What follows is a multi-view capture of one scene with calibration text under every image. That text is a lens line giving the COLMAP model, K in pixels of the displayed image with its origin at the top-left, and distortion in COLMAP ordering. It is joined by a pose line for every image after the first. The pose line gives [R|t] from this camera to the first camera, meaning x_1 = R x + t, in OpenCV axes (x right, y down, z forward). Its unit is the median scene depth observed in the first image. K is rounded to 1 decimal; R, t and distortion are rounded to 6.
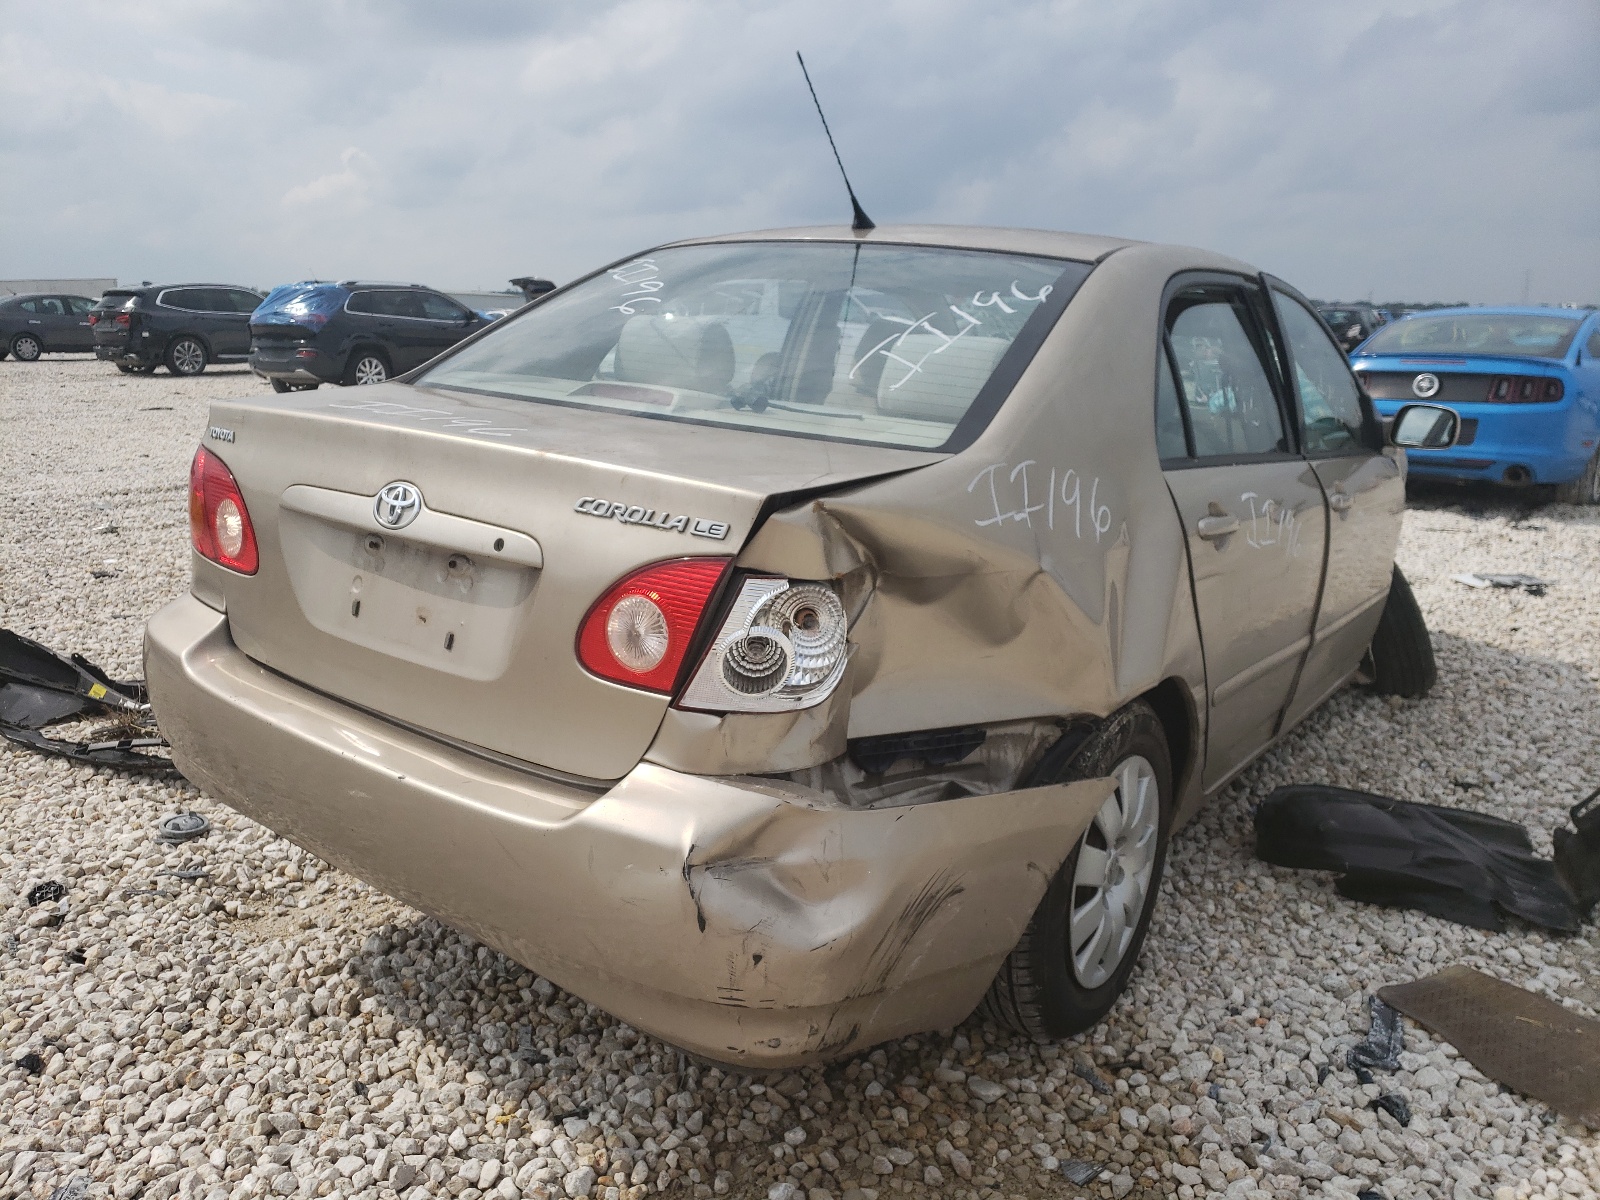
lens RADIAL K [[1232.6, 0, 800.0], [0, 1232.6, 600.0], [0, 0, 1]] dist [0.018917, 0.001977]
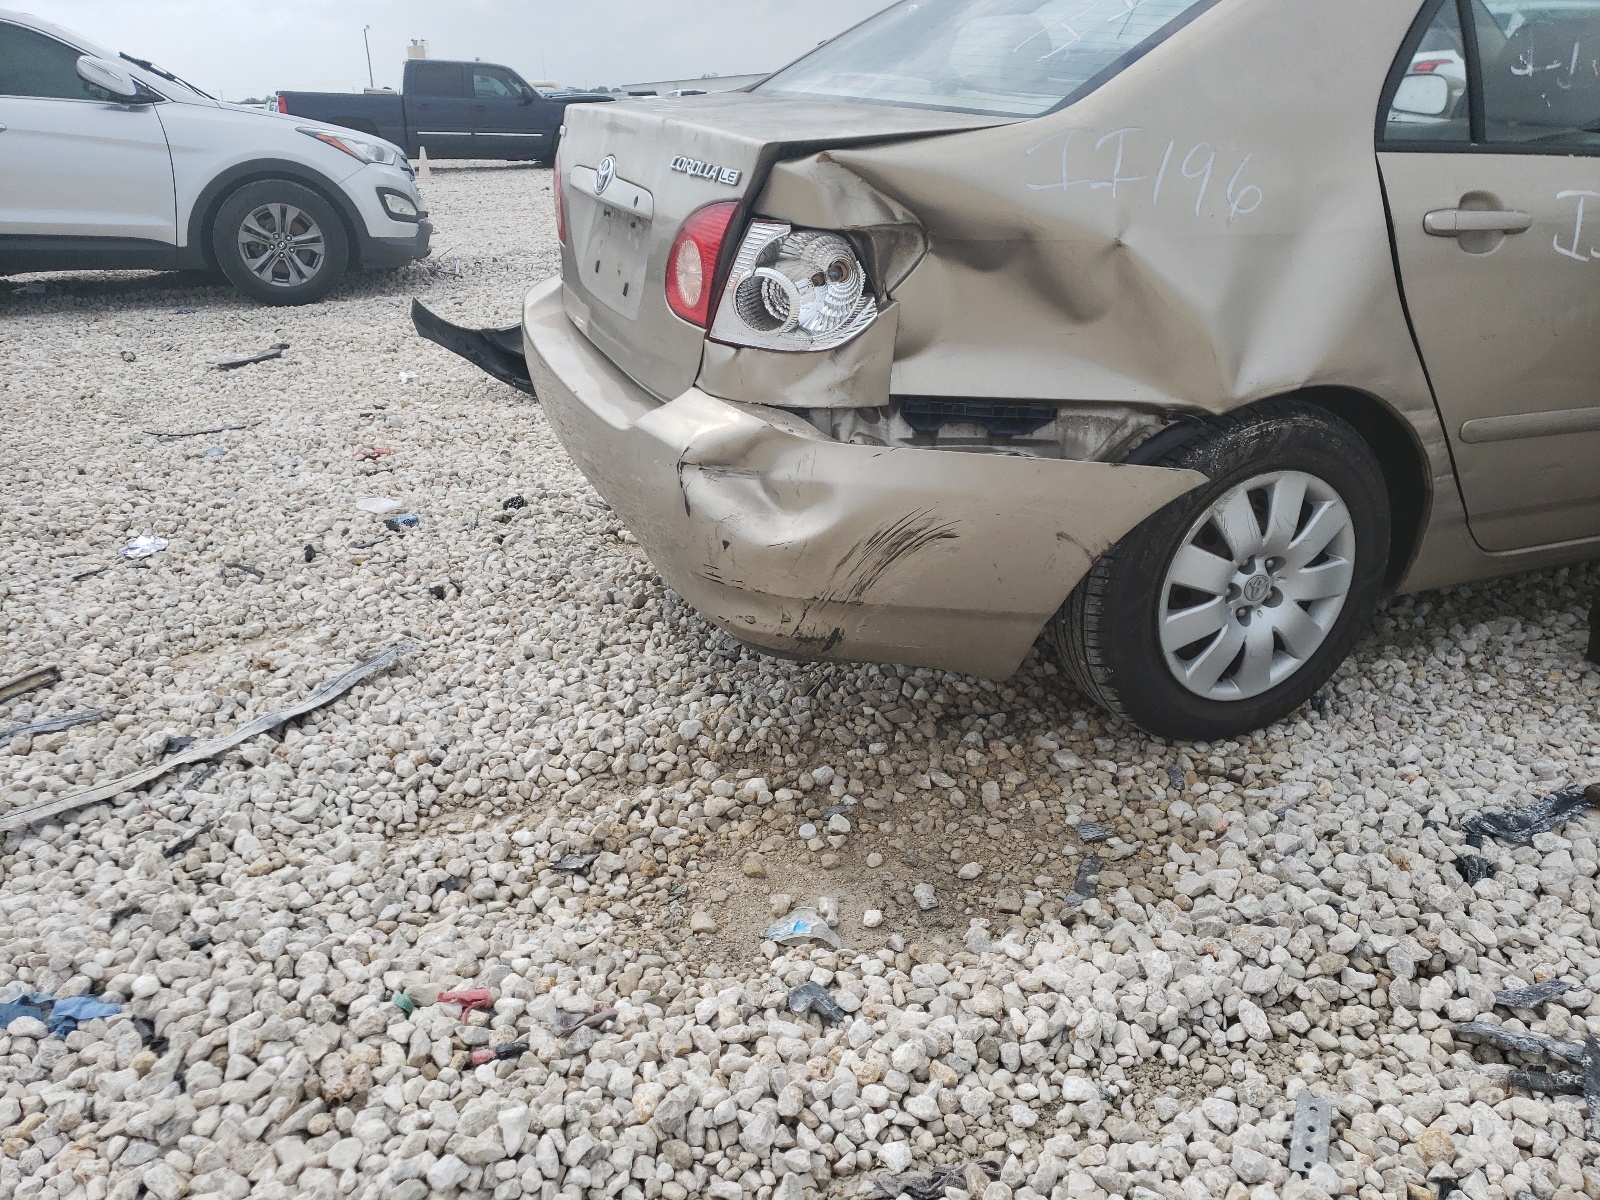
lens RADIAL K [[1192.3, 0, 800.0], [0, 1192.3, 600.0], [0, 0, 1]] dist [0.143056, -0.000552]
pose [[0.857078, 0.162656, -0.488836, 0.545884], [-0.076817, 0.978593, 0.190934, 0.097933], [0.509428, -0.126094, 0.851224, 0.014470]]
